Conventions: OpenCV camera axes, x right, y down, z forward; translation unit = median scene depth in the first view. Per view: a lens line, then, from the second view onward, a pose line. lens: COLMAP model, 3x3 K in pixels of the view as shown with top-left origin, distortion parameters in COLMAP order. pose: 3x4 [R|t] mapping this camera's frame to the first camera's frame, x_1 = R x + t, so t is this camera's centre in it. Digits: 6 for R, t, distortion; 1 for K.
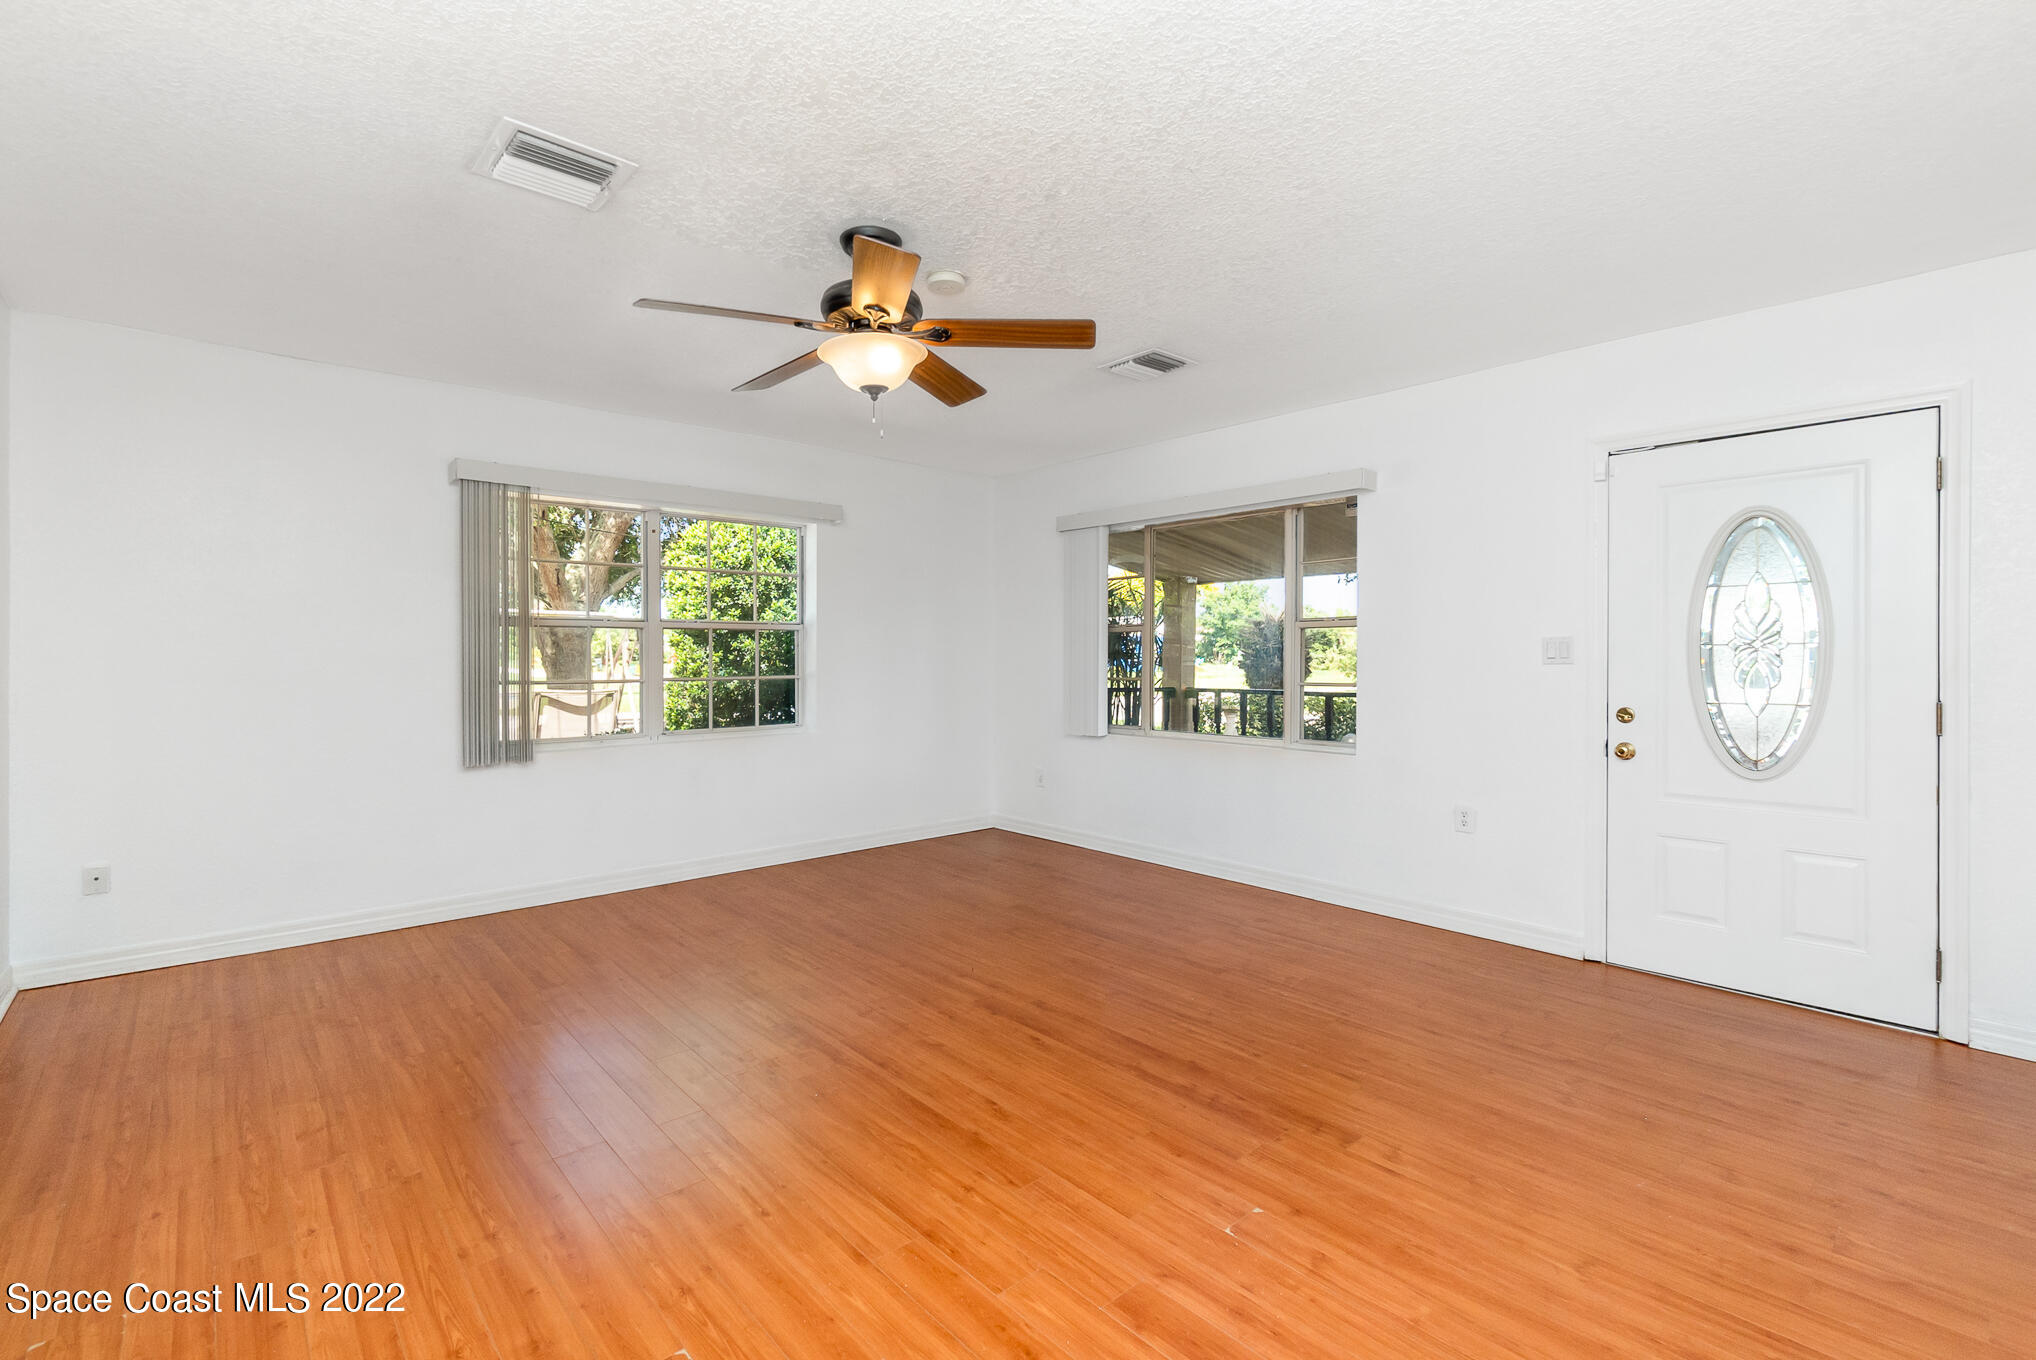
lens RADIAL K [[906.4, 0, 1009.0], [0, 906.4, 646.9], [0, 0, 1]] dist [0.000144, 0.000588]
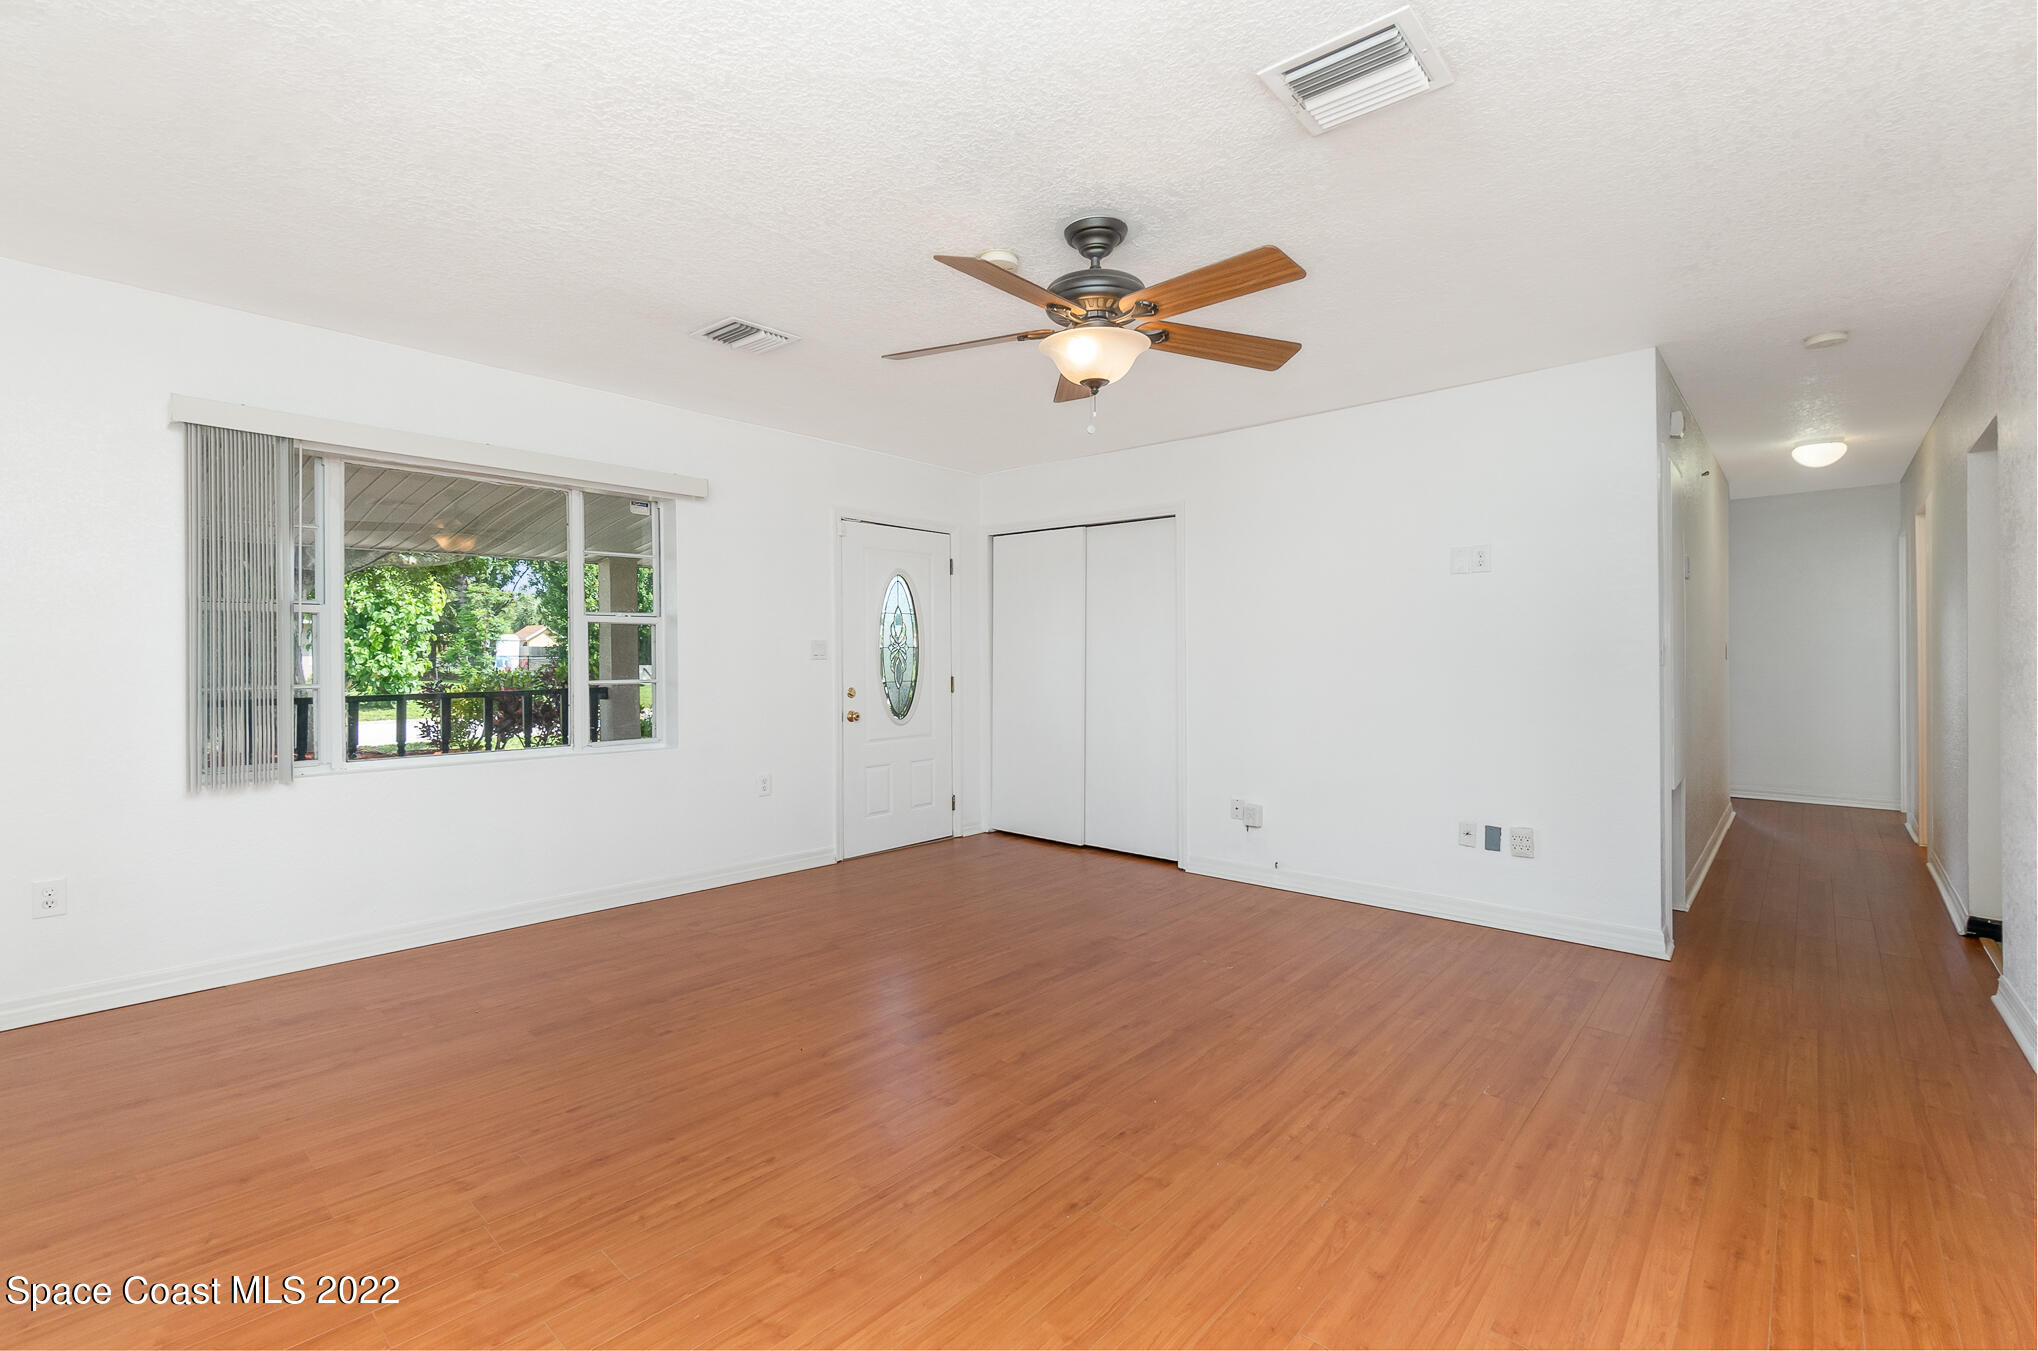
lens RADIAL K [[899.3, 0, 981.6], [0, 899.3, 675.9], [0, 0, 1]] dist [0.000611, 0.001434]
pose [[-0.099693, -0.022236, 0.994770, -1.108120], [-0.015512, 0.999664, 0.020791, 0.016003], [-0.994897, -0.013358, -0.100005, 1.241463]]
